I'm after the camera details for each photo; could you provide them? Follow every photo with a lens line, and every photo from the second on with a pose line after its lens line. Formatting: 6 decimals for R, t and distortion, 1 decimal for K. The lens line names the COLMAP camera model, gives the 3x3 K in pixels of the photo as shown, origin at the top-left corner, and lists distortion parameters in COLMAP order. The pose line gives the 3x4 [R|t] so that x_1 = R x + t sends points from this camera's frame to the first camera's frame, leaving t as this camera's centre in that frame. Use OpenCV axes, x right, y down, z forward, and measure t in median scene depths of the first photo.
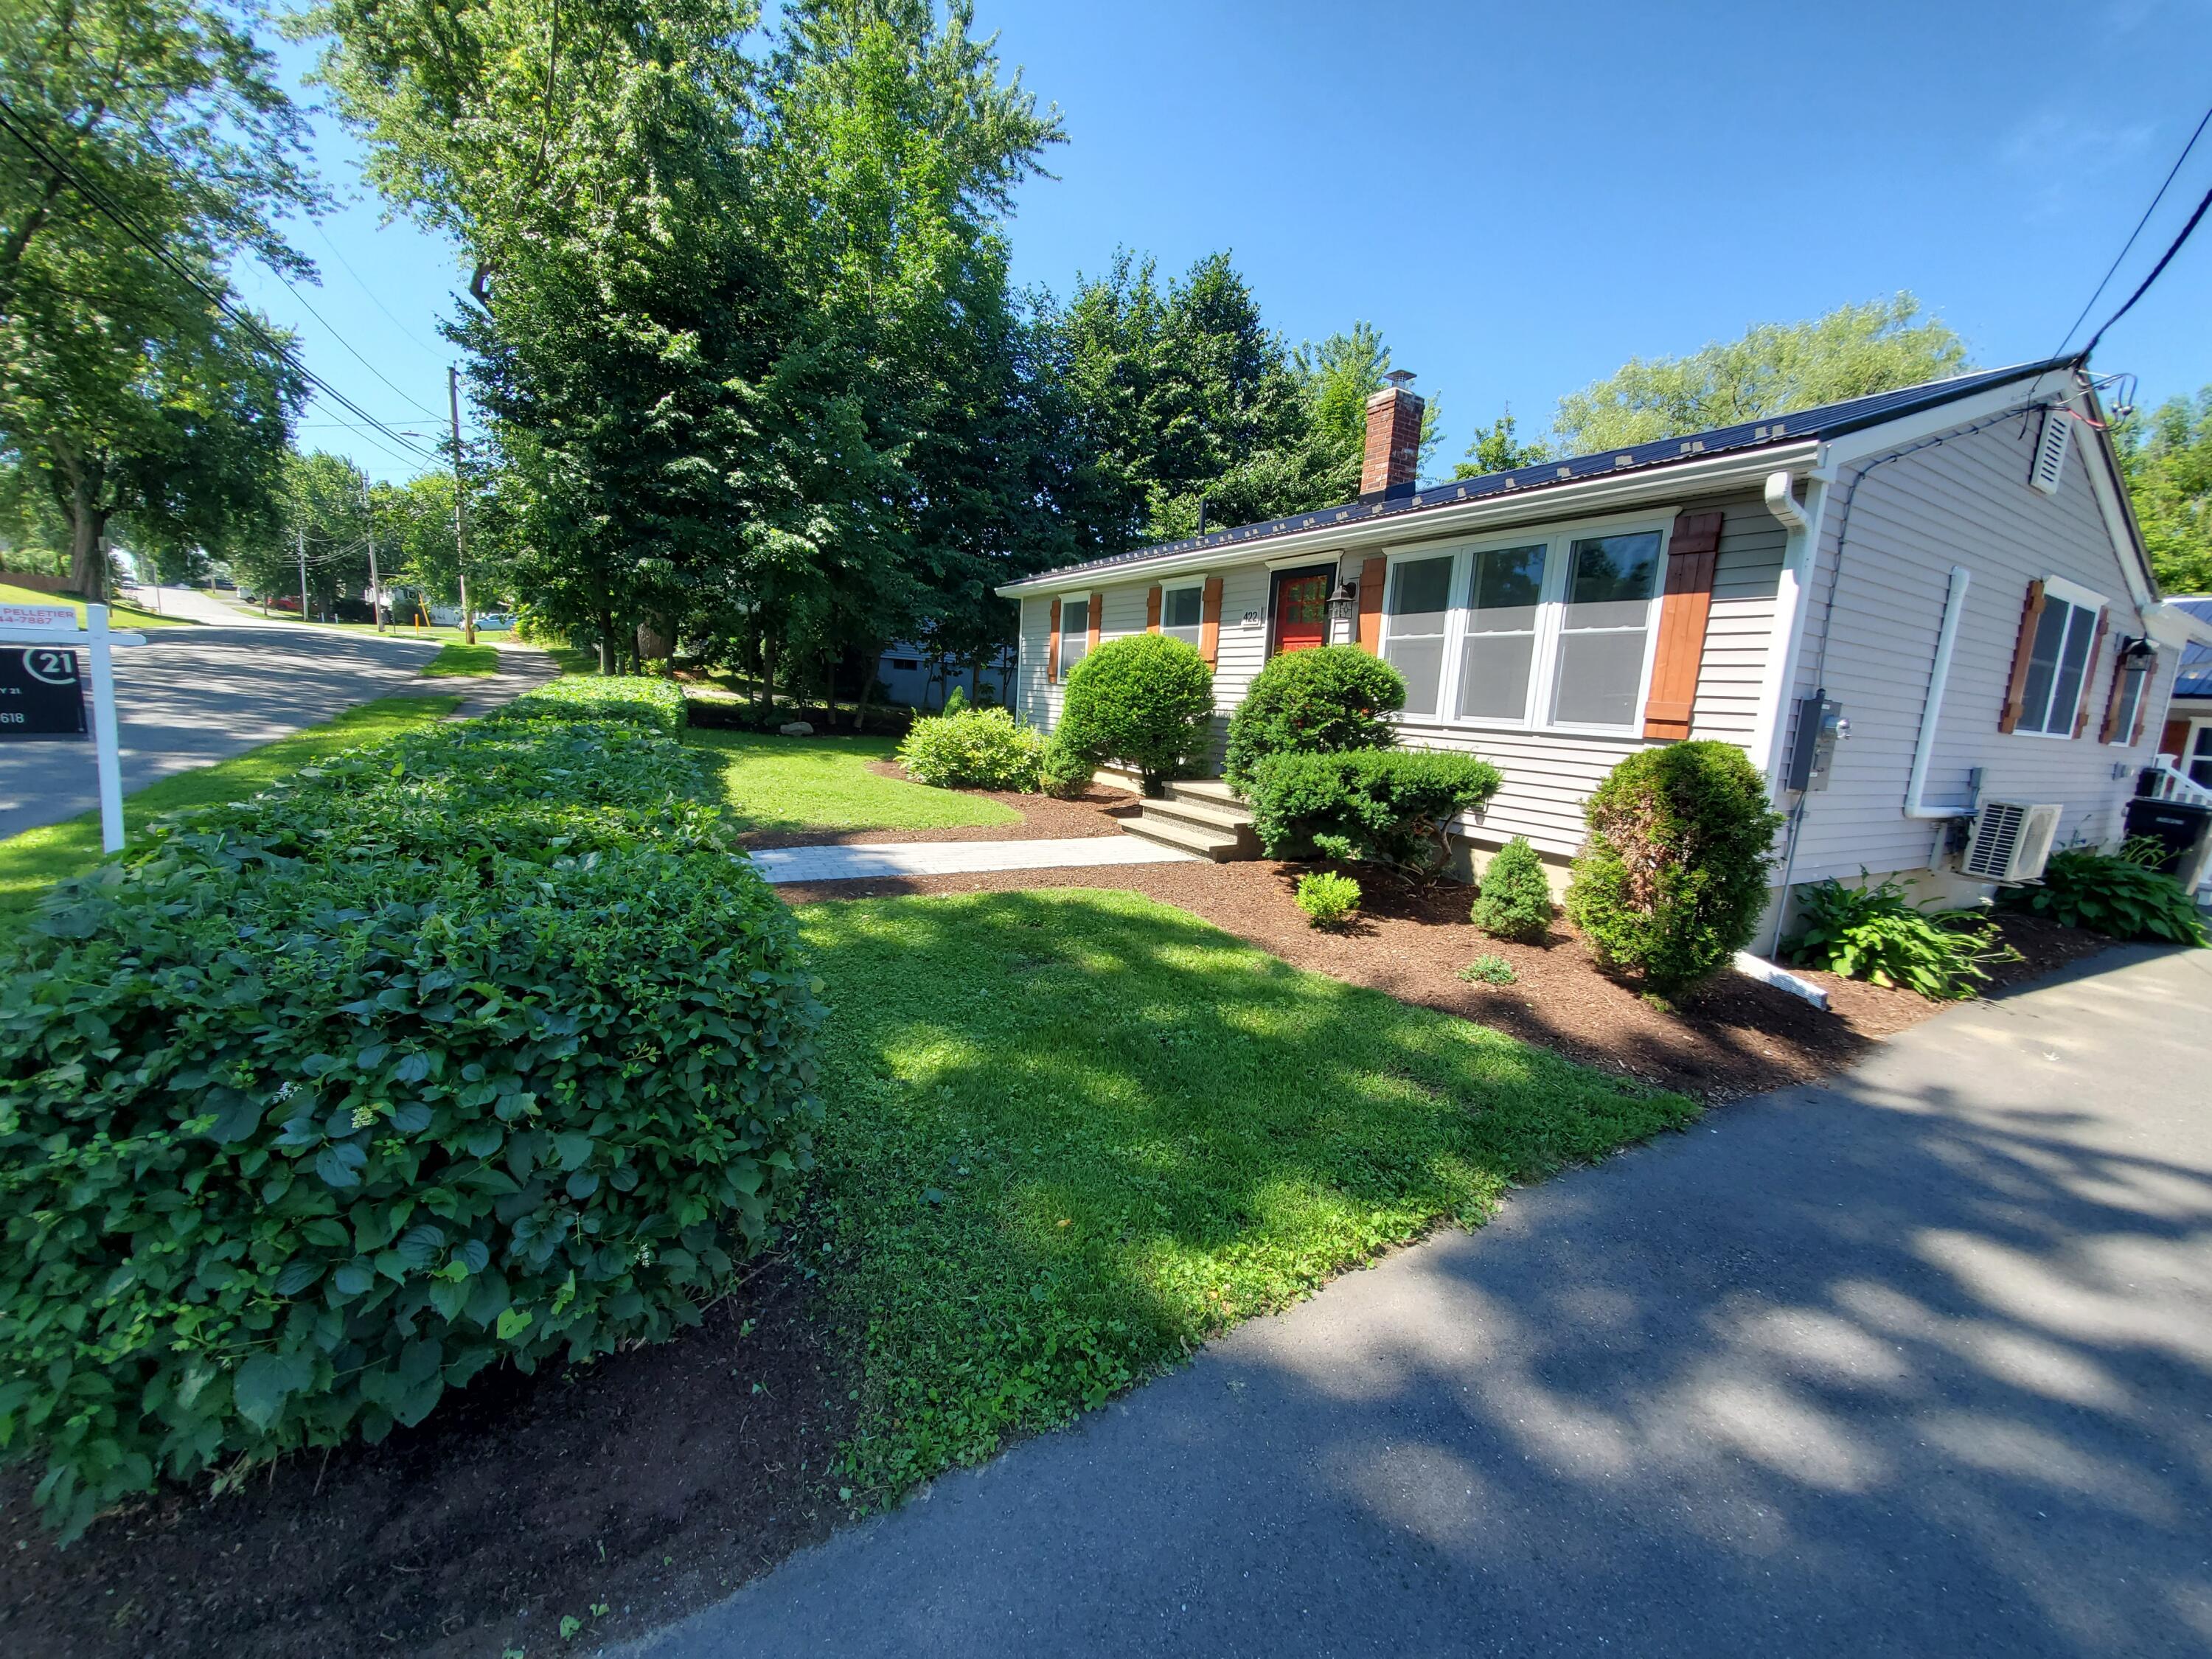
lens RADIAL K [[874.5, 0, 1124.0], [0, 874.5, 836.2], [0, 0, 1]] dist [-0.000211, -0.000730]
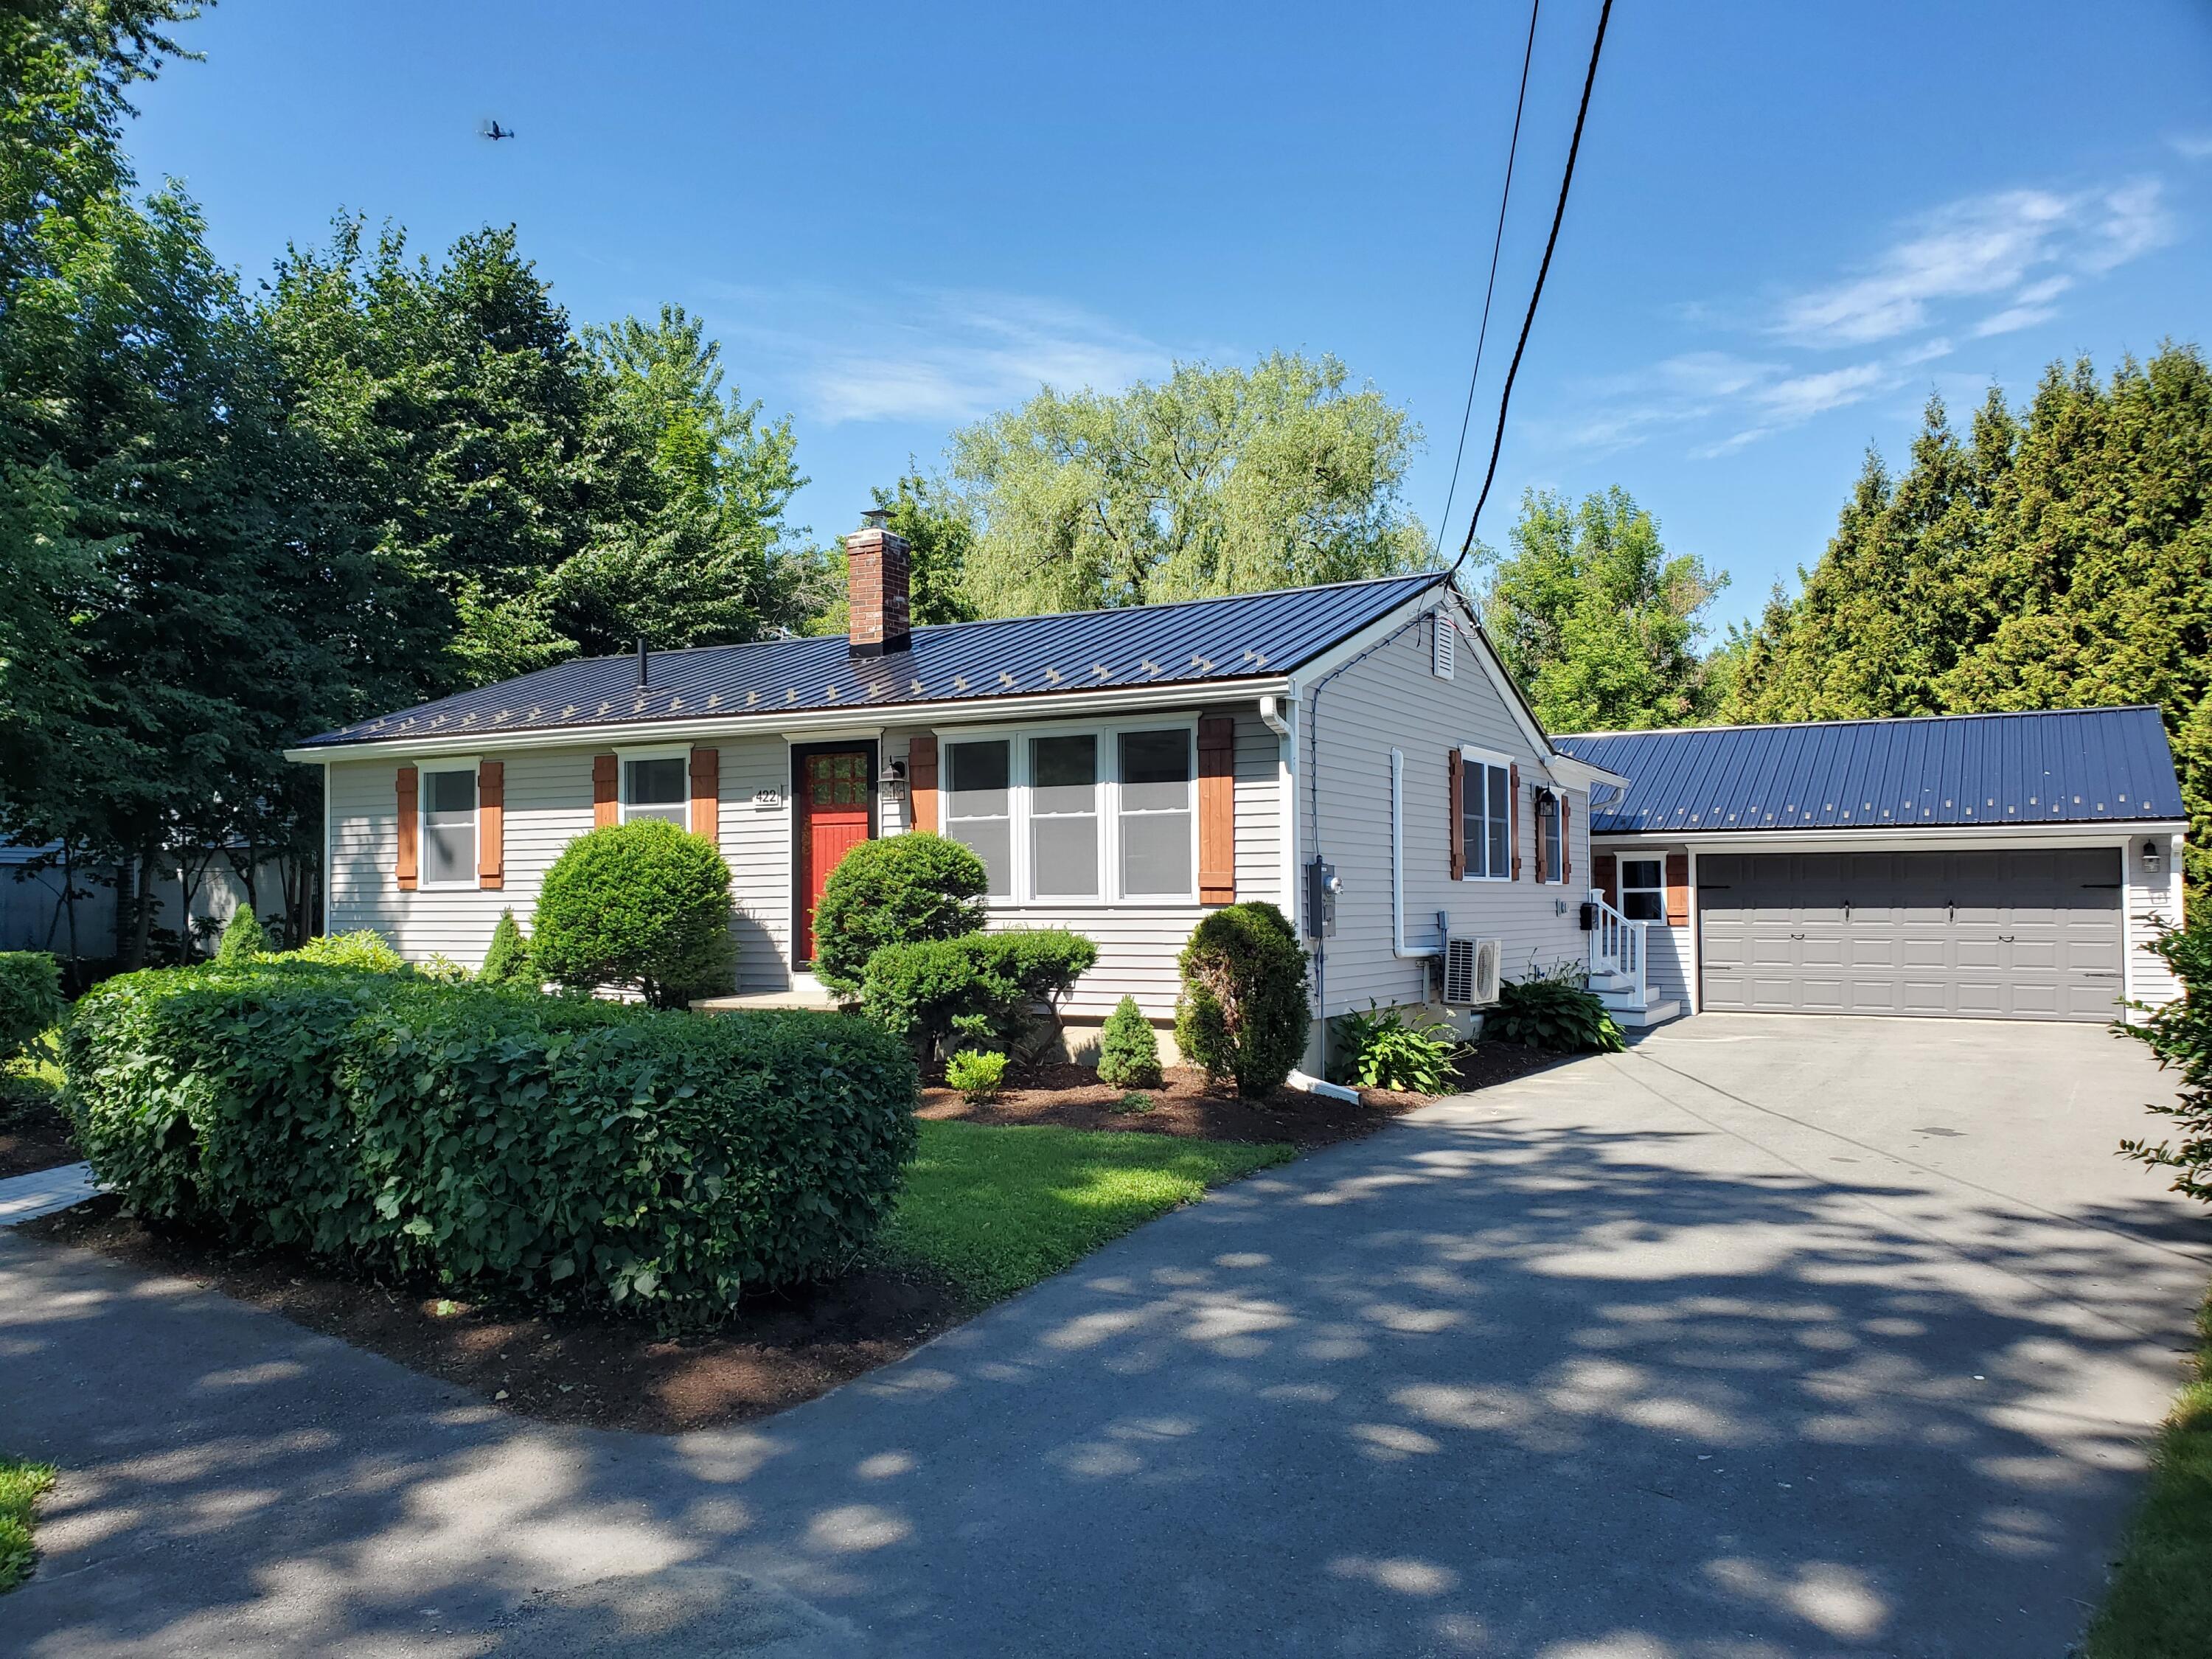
lens RADIAL K [[1724.4, 0, 1099.3], [0, 1724.4, 827.3], [0, 0, 1]] dist [0.036072, -0.002437]
pose [[0.861588, -0.045123, 0.505599, -0.424124], [0.138447, 0.979167, -0.148539, 0.068459], [-0.488363, 0.197978, 0.849886, -0.561331]]
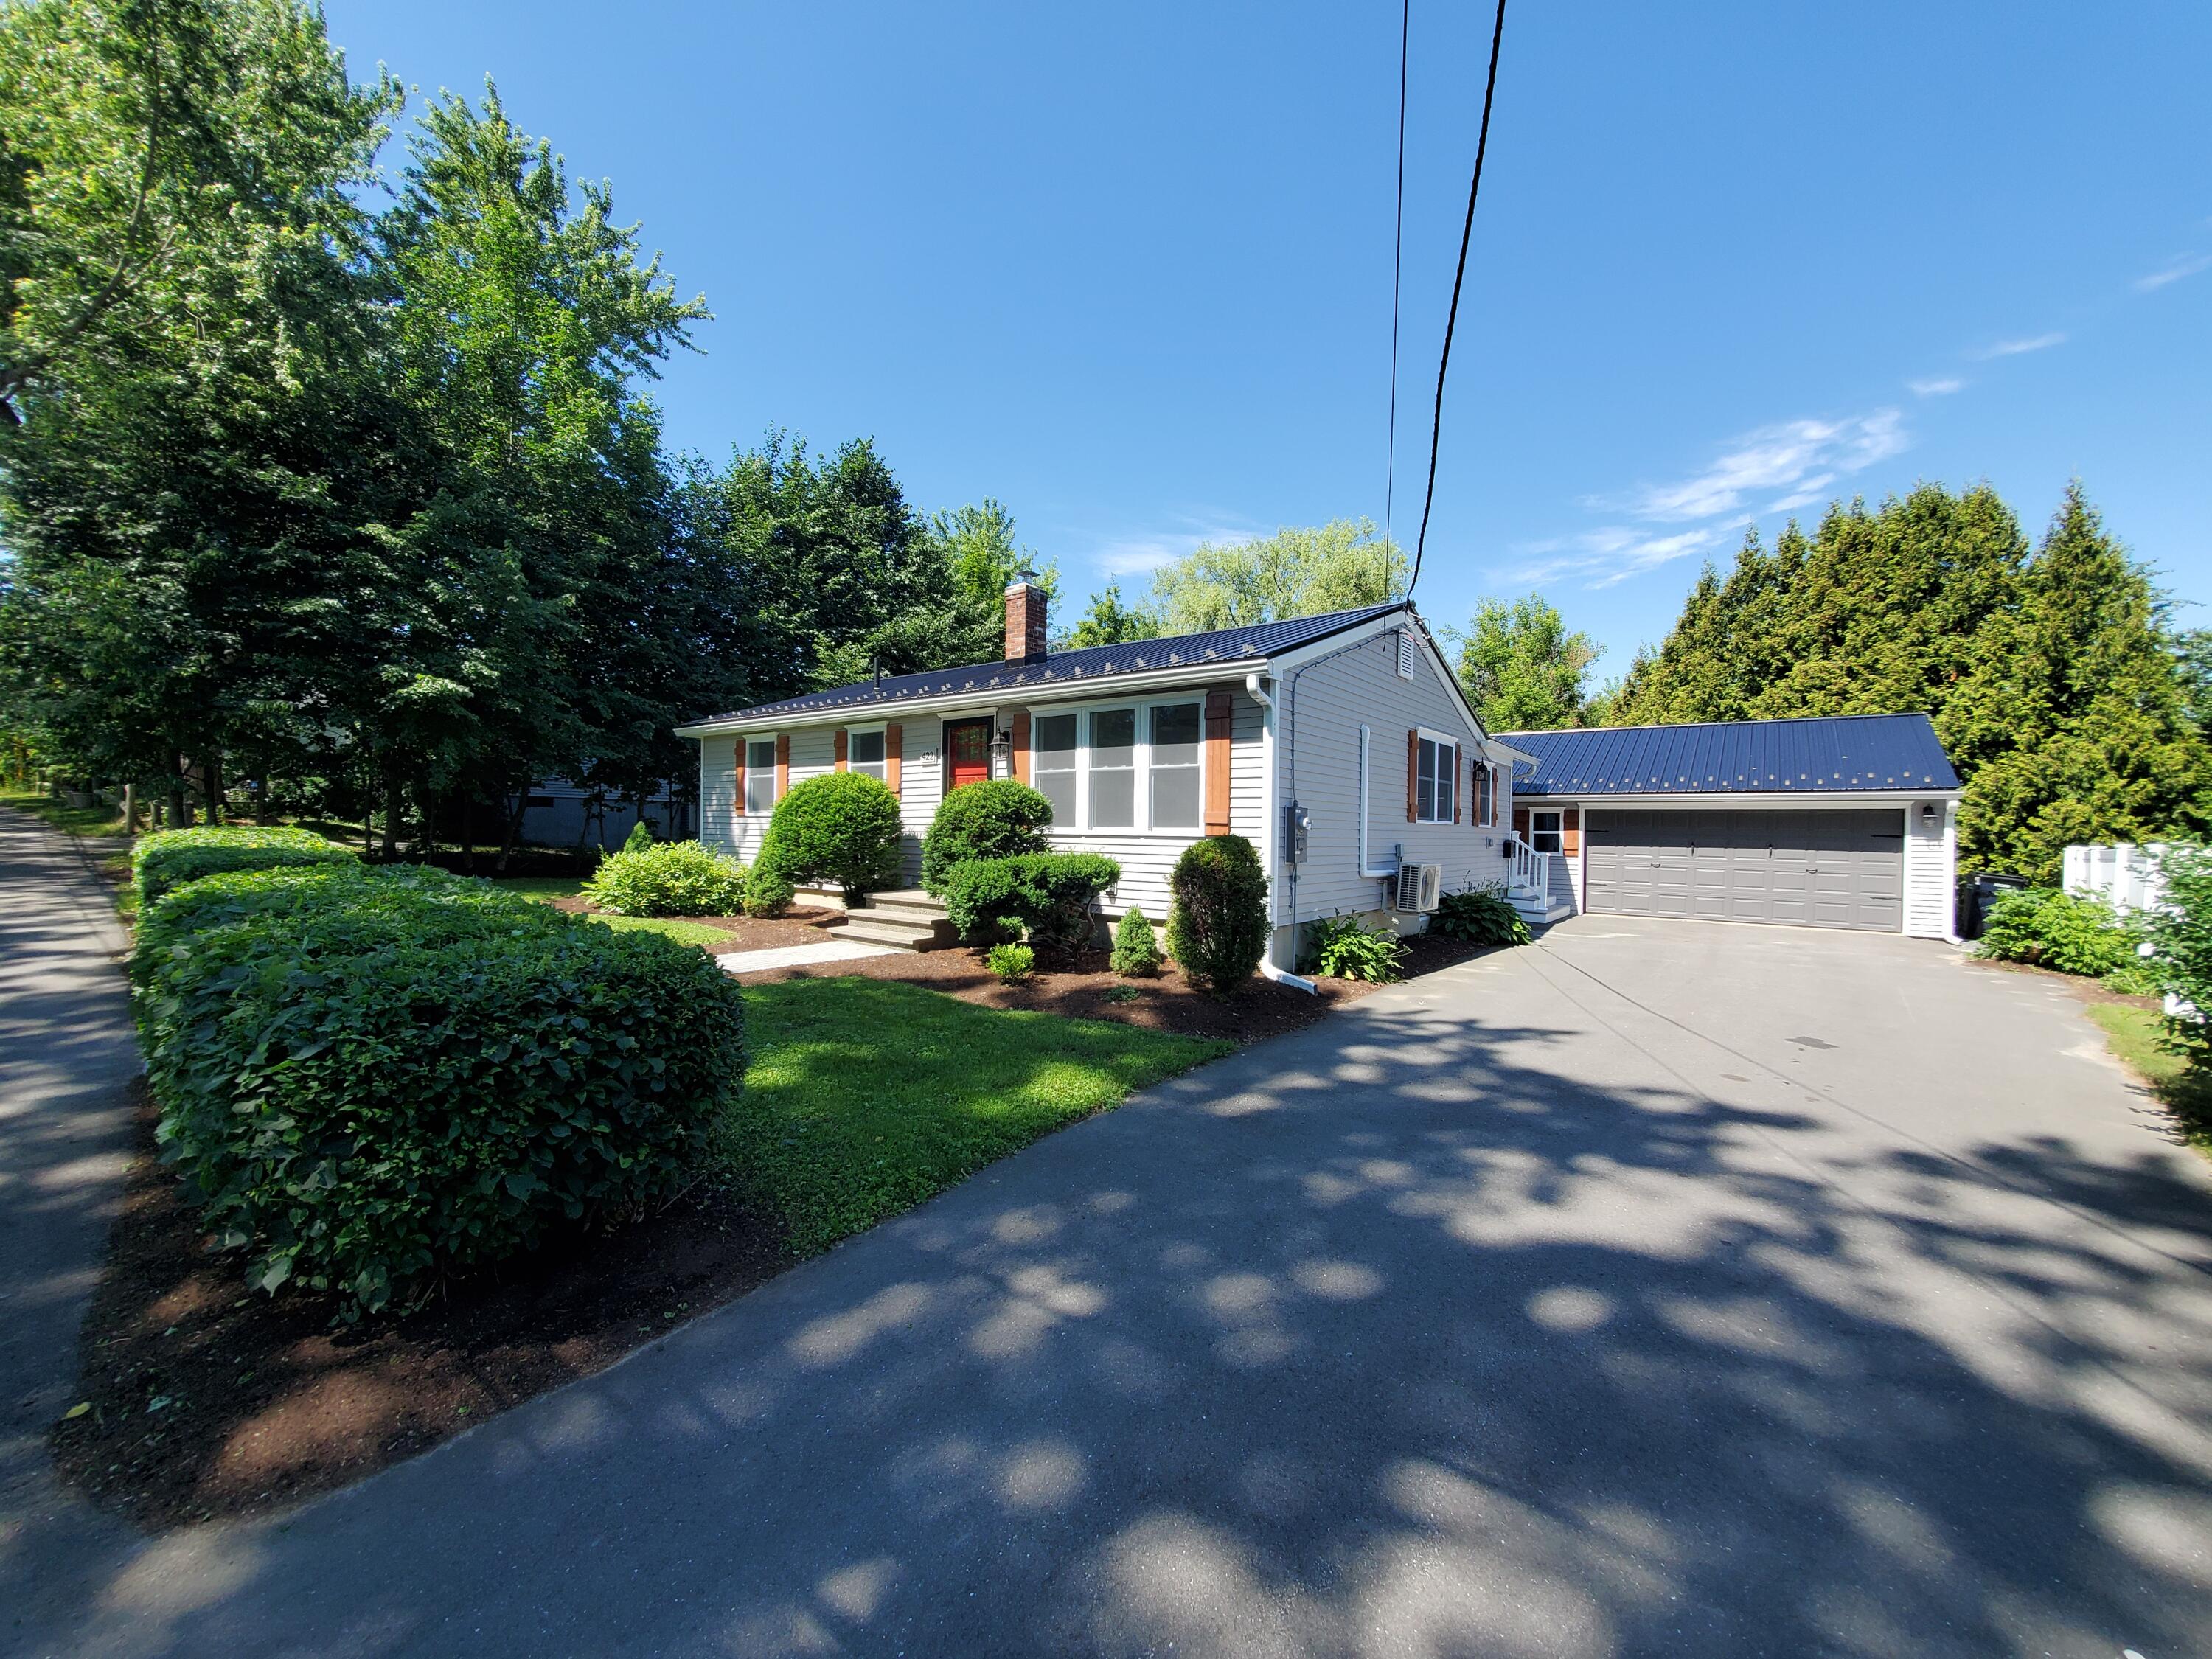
lens RADIAL K [[874.5, 0, 1124.0], [0, 874.5, 836.2], [0, 0, 1]] dist [-0.000211, -0.000730]
pose [[0.926118, -0.049501, 0.373973, -0.068575], [0.100361, 0.987957, -0.117766, 0.035626], [-0.363640, 0.146598, 0.919932, -0.229263]]
